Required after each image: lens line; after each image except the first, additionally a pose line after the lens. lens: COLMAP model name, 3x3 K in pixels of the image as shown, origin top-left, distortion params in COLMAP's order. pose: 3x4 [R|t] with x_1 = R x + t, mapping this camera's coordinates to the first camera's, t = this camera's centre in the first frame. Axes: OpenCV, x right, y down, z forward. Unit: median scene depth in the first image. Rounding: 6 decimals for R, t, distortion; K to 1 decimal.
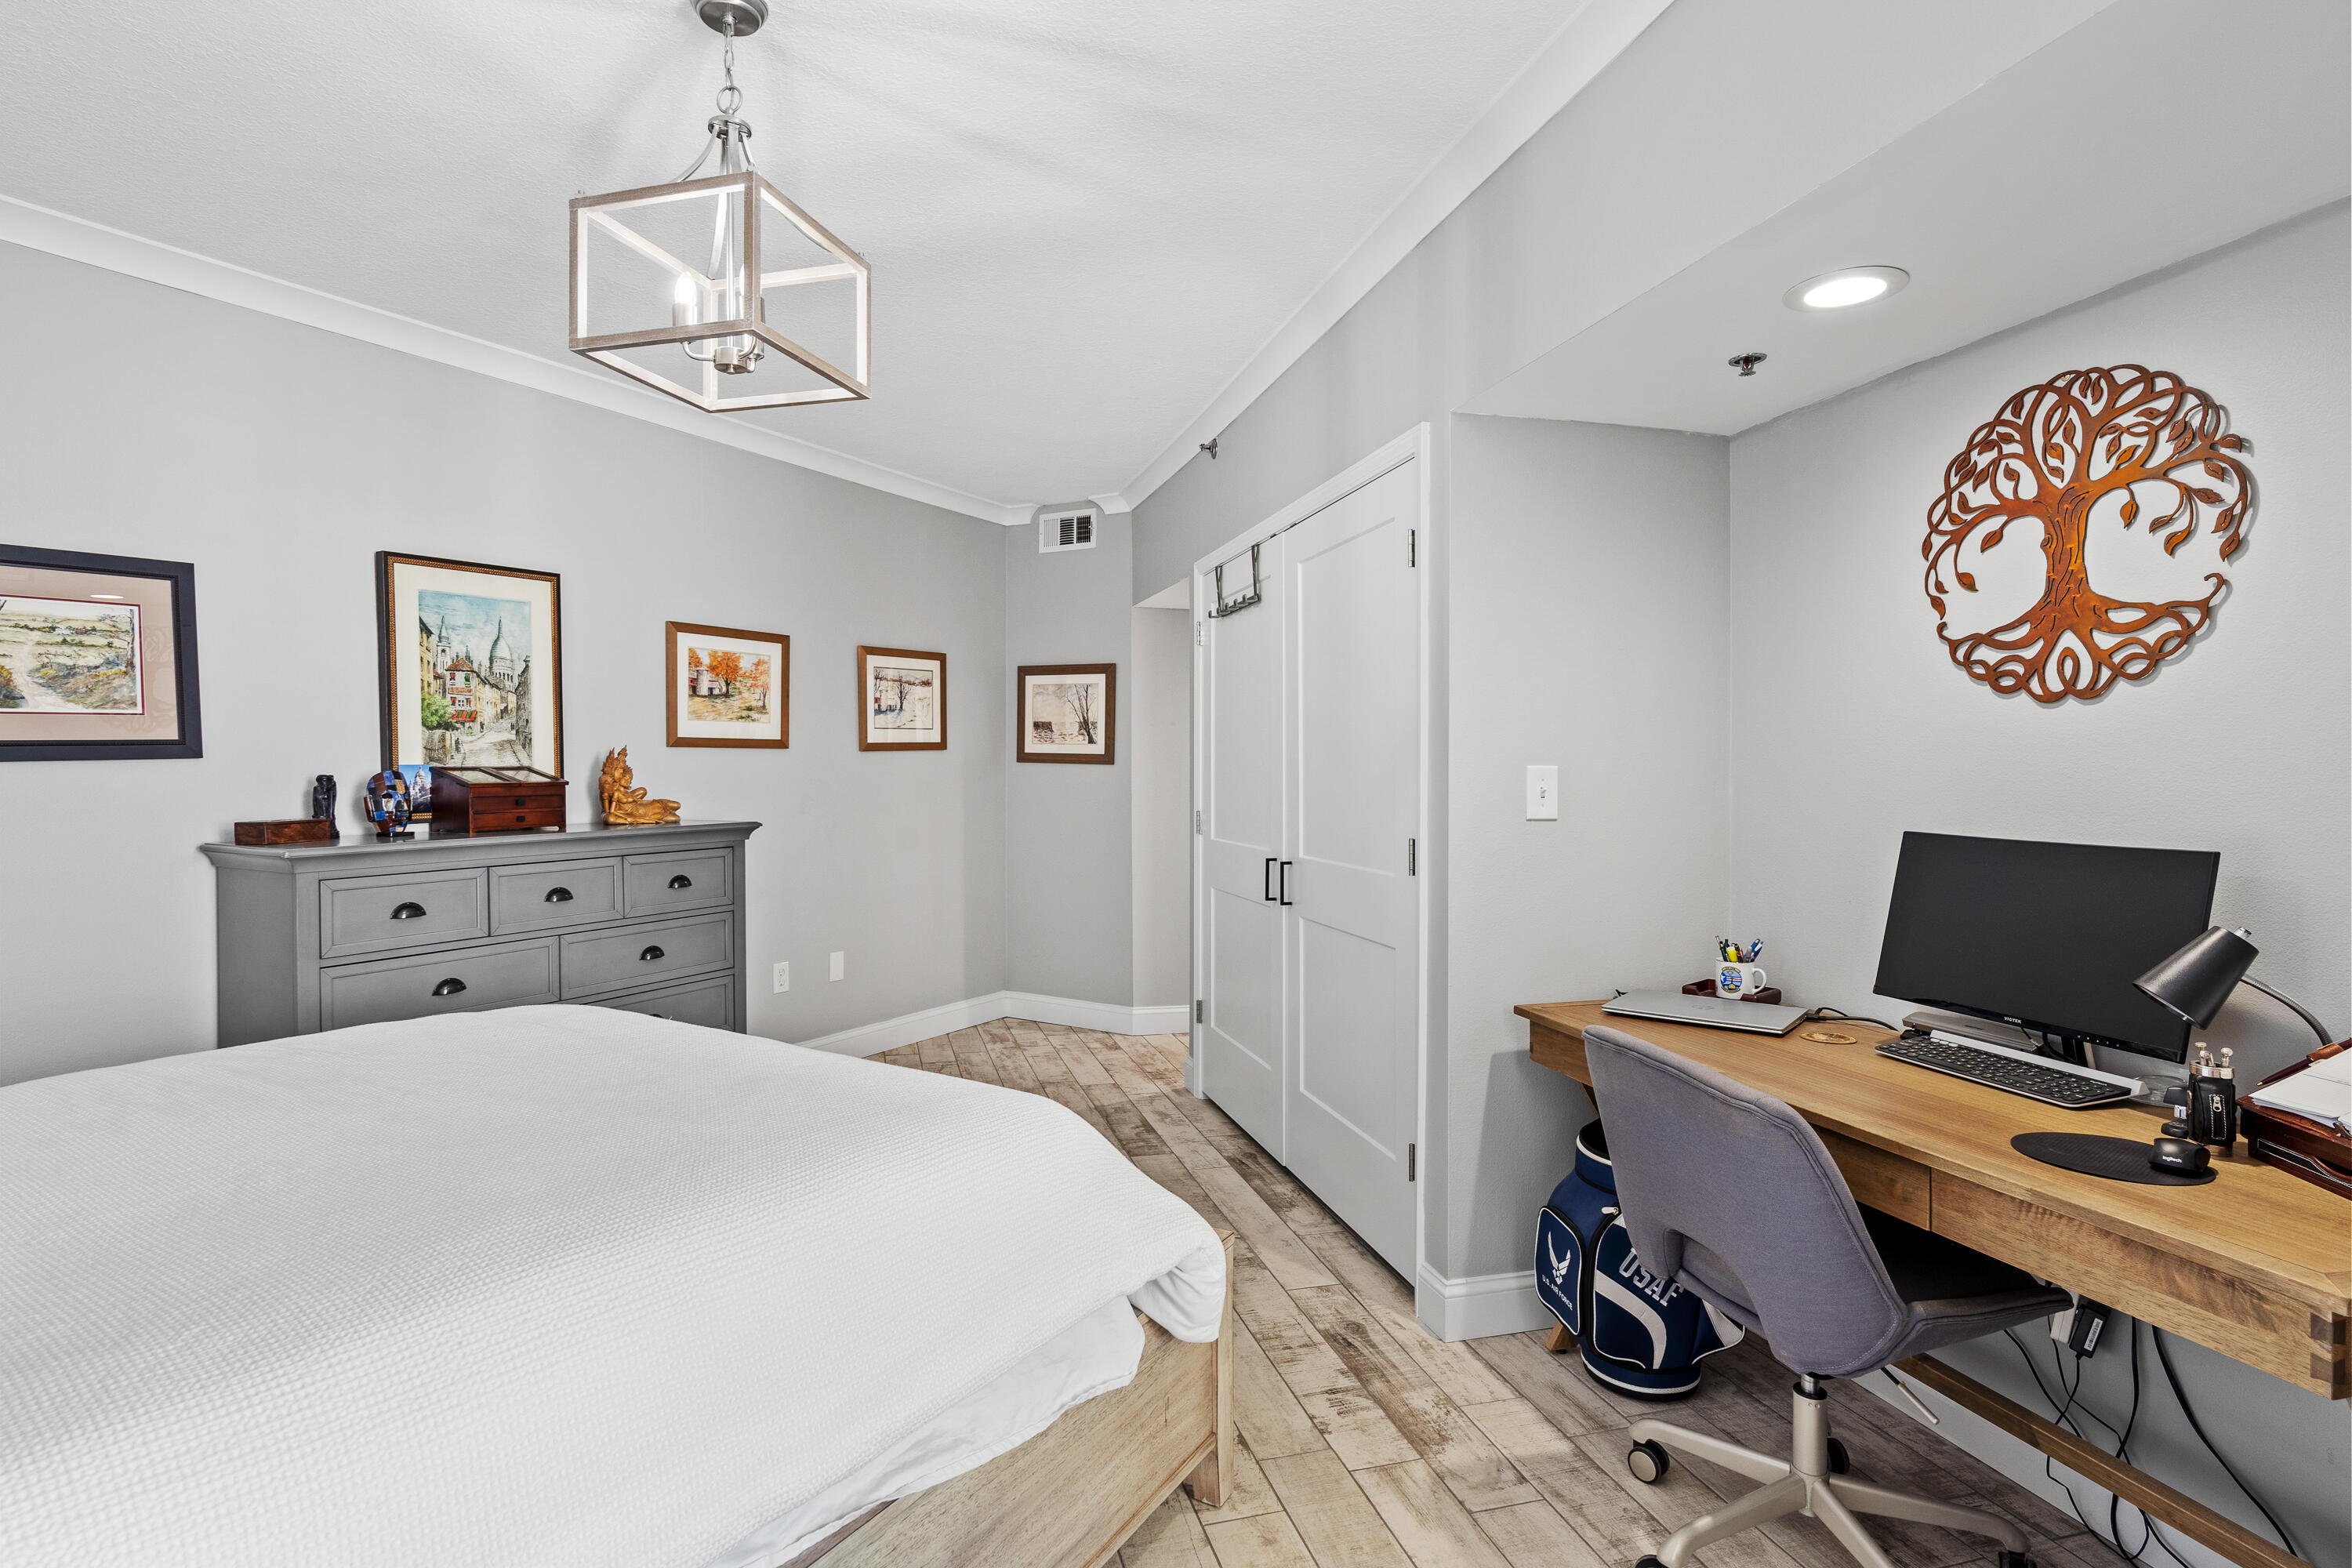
lens RADIAL K [[1159.4, 0, 1167.2], [0, 1159.4, 783.6], [0, 0, 1]] dist [-0.002796, 0.000995]
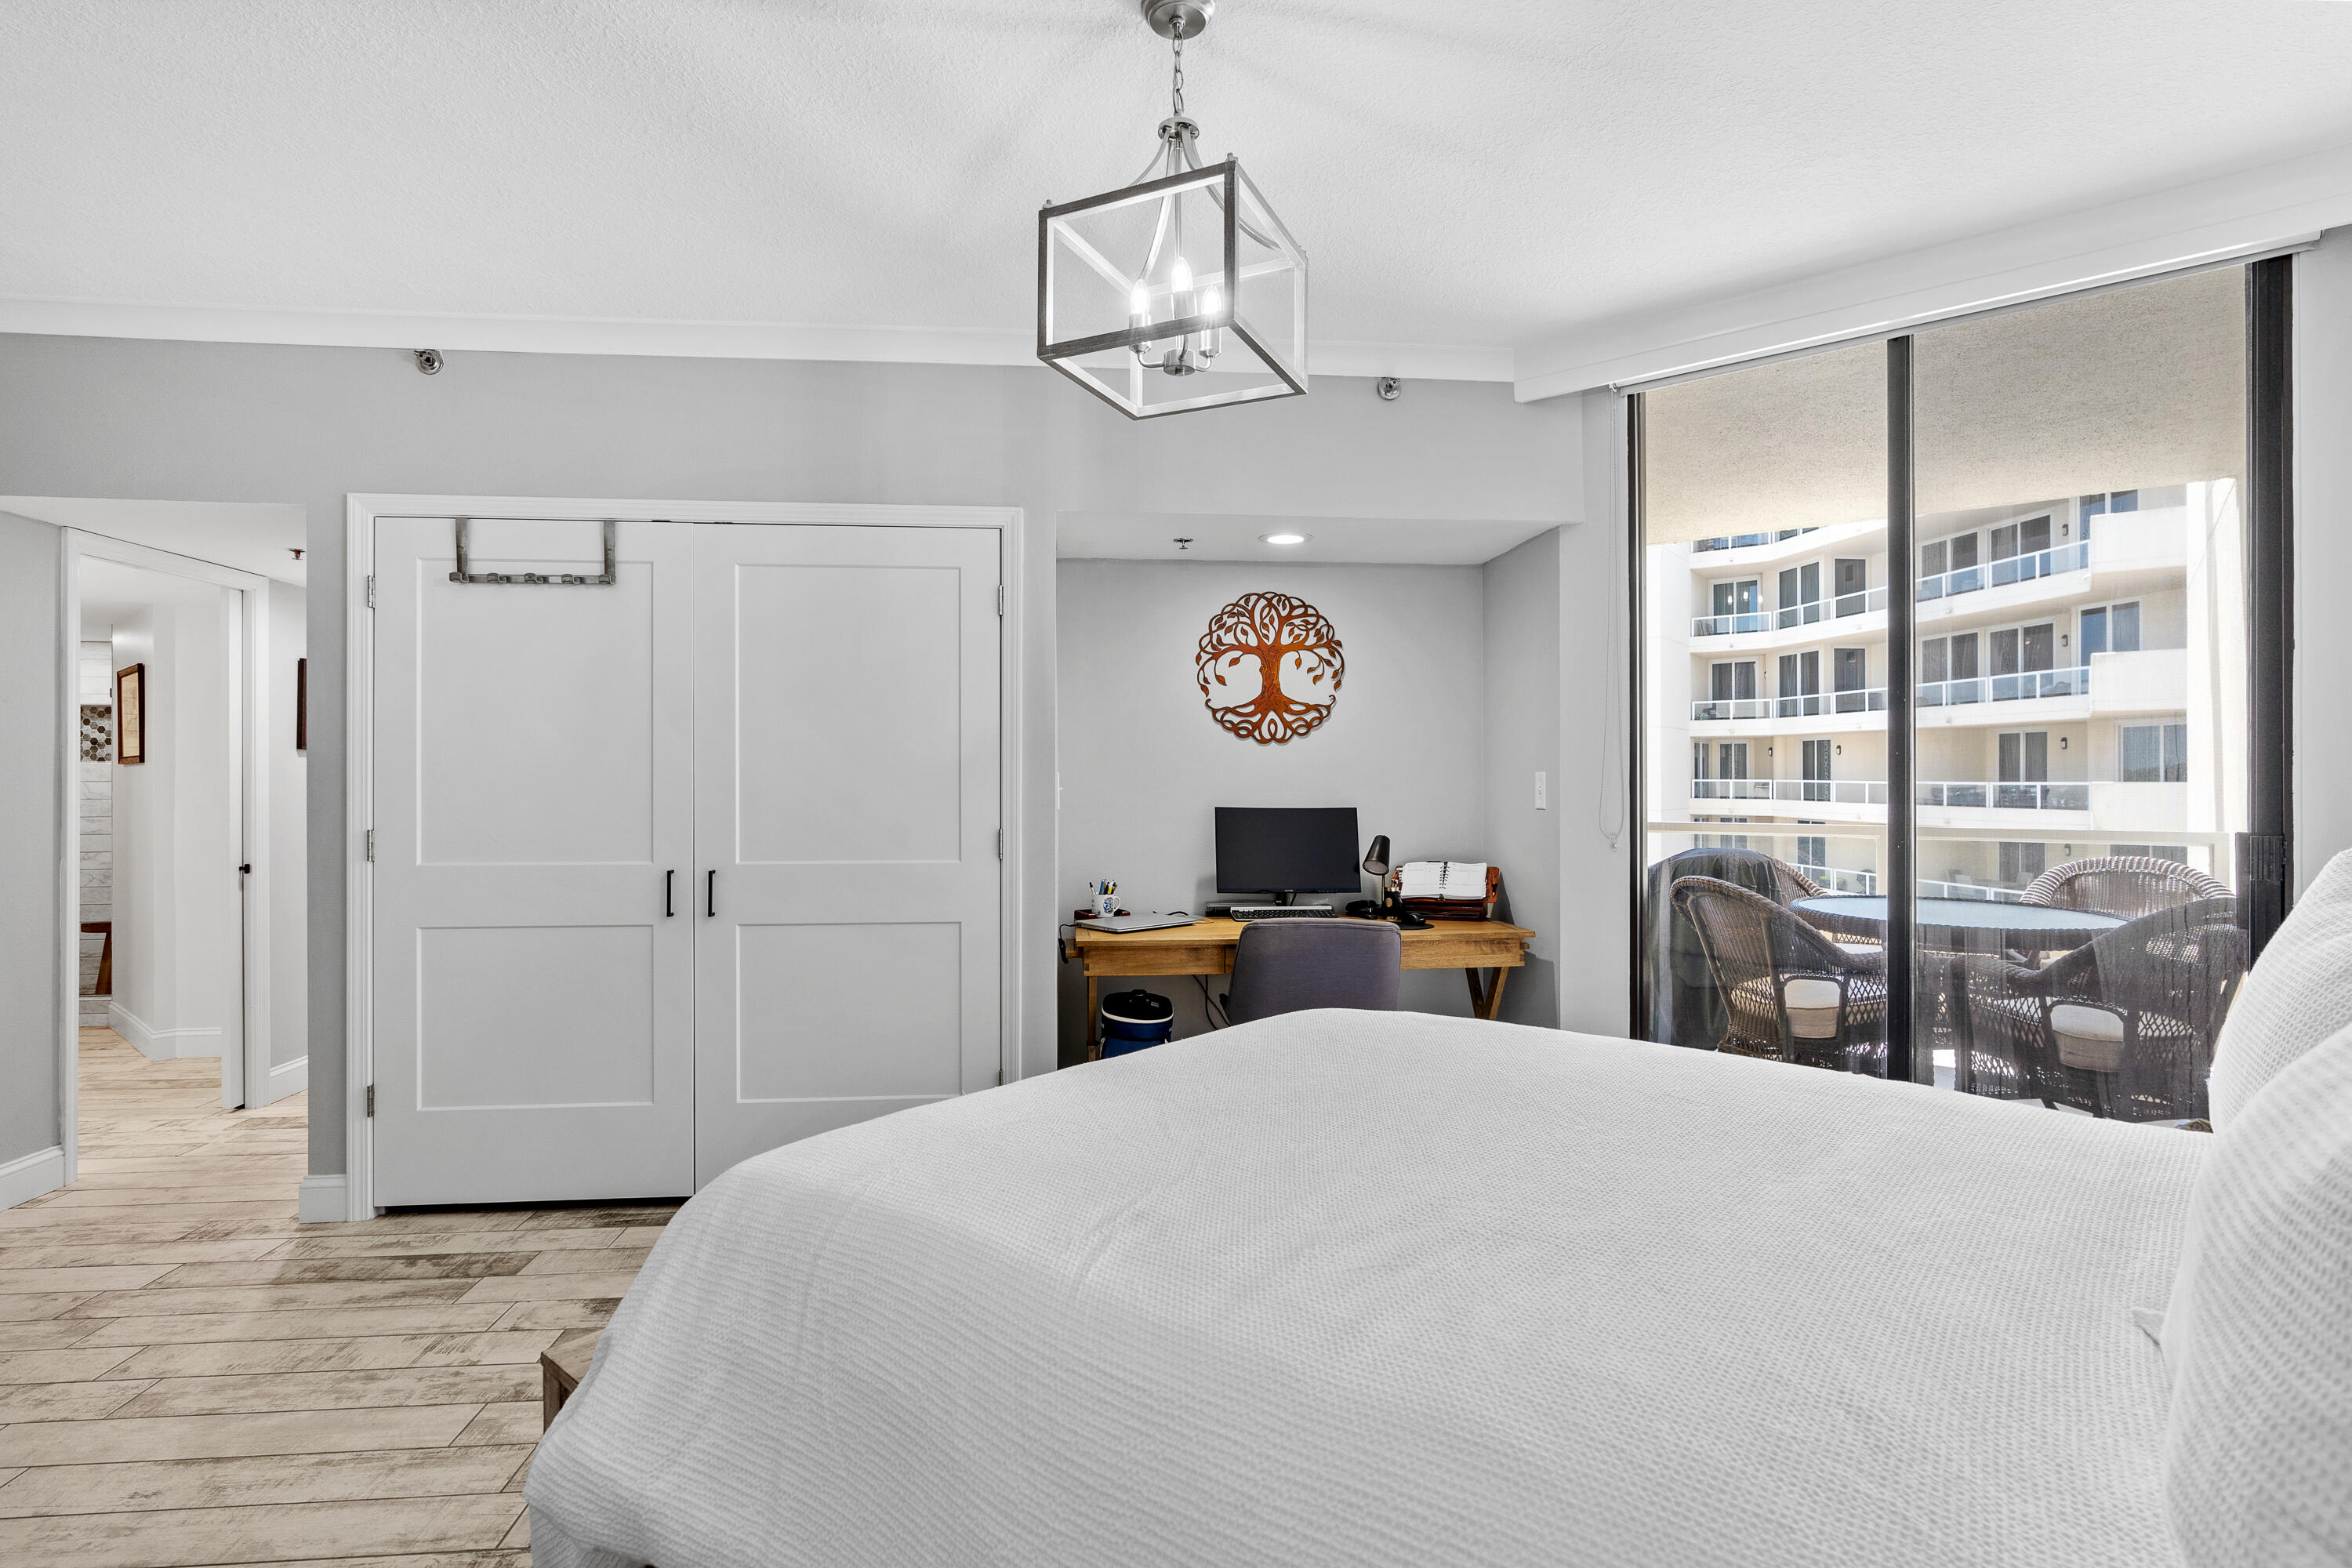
lens RADIAL K [[1135.0, 0, 1161.2], [0, 1135.0, 772.1], [0, 0, 1]] dist [-0.001658, 0.001954]
pose [[0.166308, 0.003659, 0.986067, -1.236390], [0.011496, 0.999918, -0.005649, -0.007077], [-0.986007, 0.012275, 0.166253, 0.778014]]
